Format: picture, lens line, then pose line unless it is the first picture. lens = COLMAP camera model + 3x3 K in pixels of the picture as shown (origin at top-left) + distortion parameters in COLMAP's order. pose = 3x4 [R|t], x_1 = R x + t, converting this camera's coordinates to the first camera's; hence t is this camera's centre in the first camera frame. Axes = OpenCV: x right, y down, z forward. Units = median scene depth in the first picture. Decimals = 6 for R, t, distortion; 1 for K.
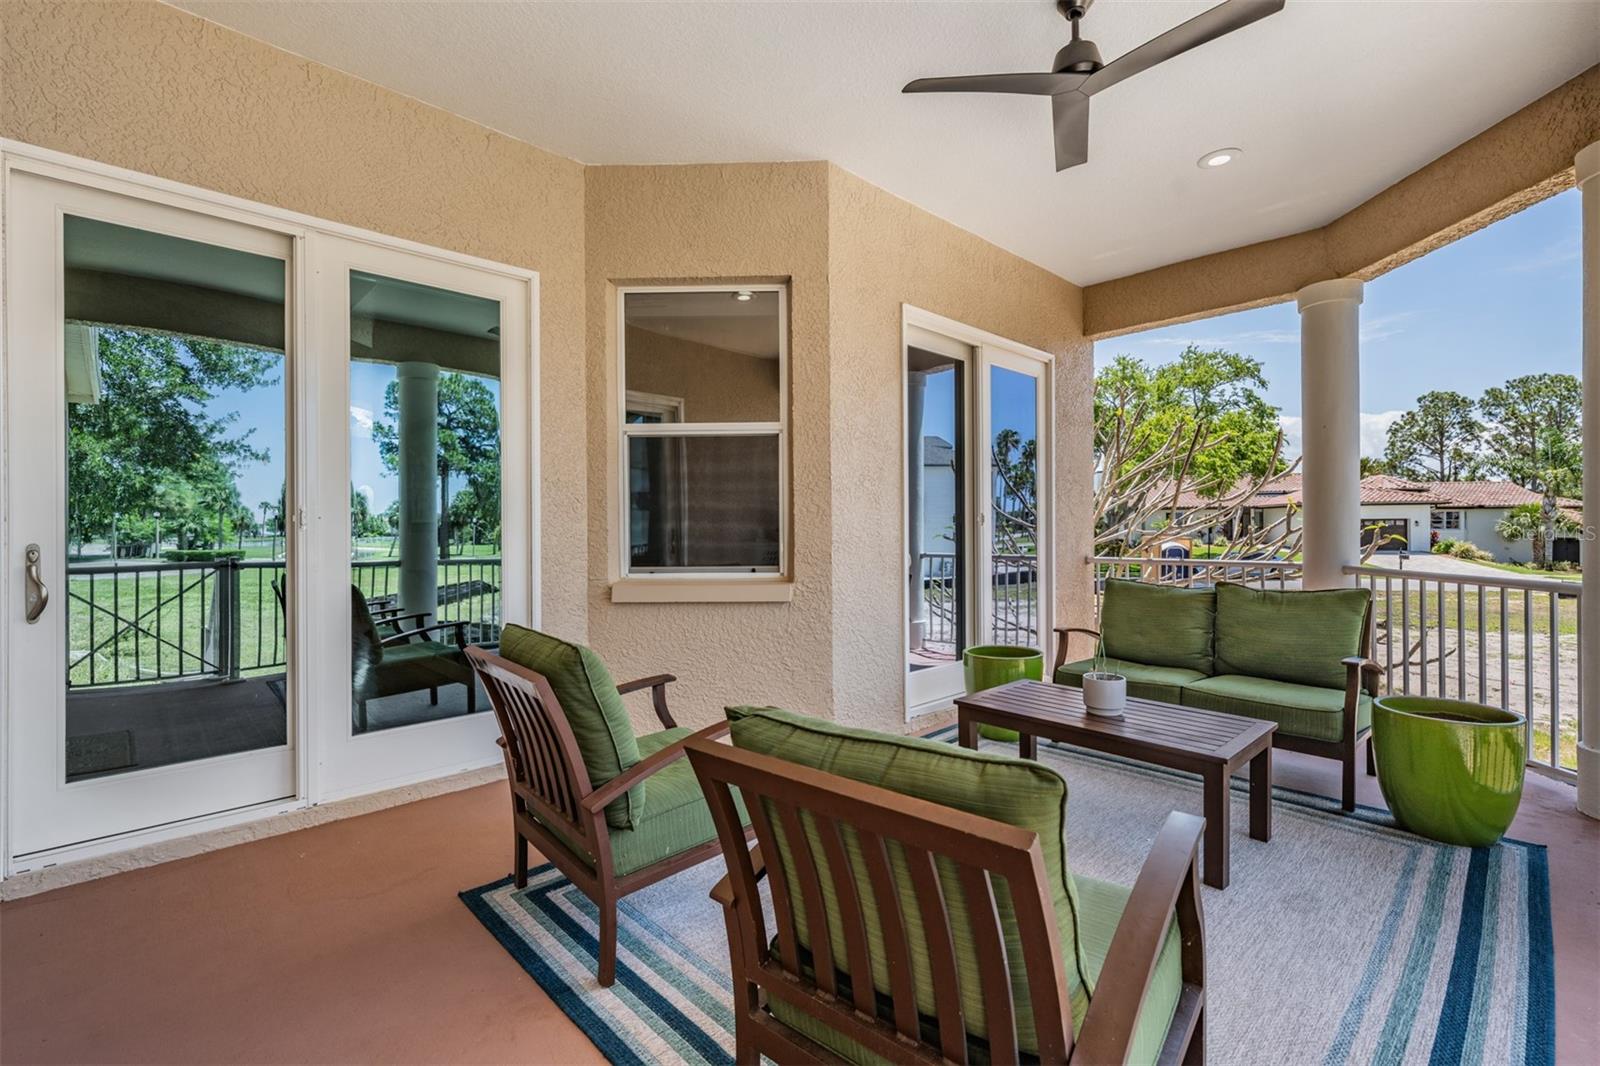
lens RADIAL K [[685.7, 0, 799.8], [0, 685.7, 525.8], [0, 0, 1]] dist [0.000635, 0.000061]
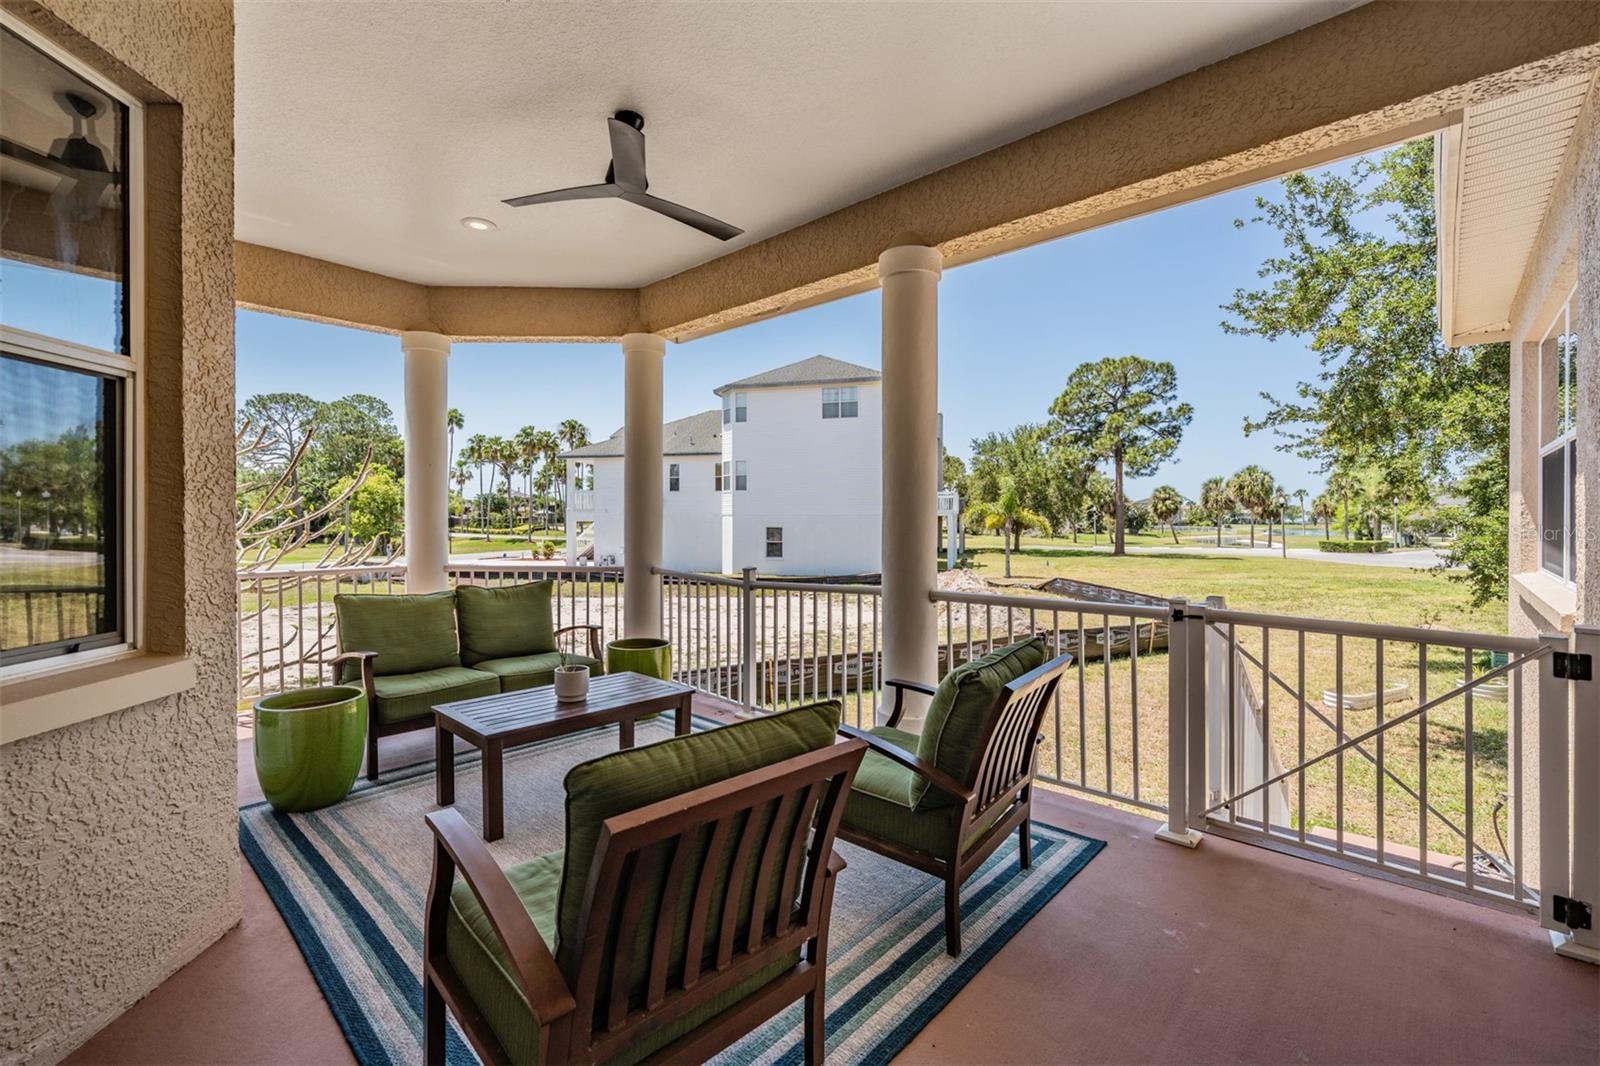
lens RADIAL K [[685.7, 0, 799.8], [0, 685.7, 525.8], [0, 0, 1]] dist [0.000635, 0.000061]
pose [[-0.061885, -0.002107, 0.998081, -0.584632], [-0.001735, 0.999996, 0.002003, -0.023428], [-0.998082, -0.001608, -0.061889, 0.519133]]
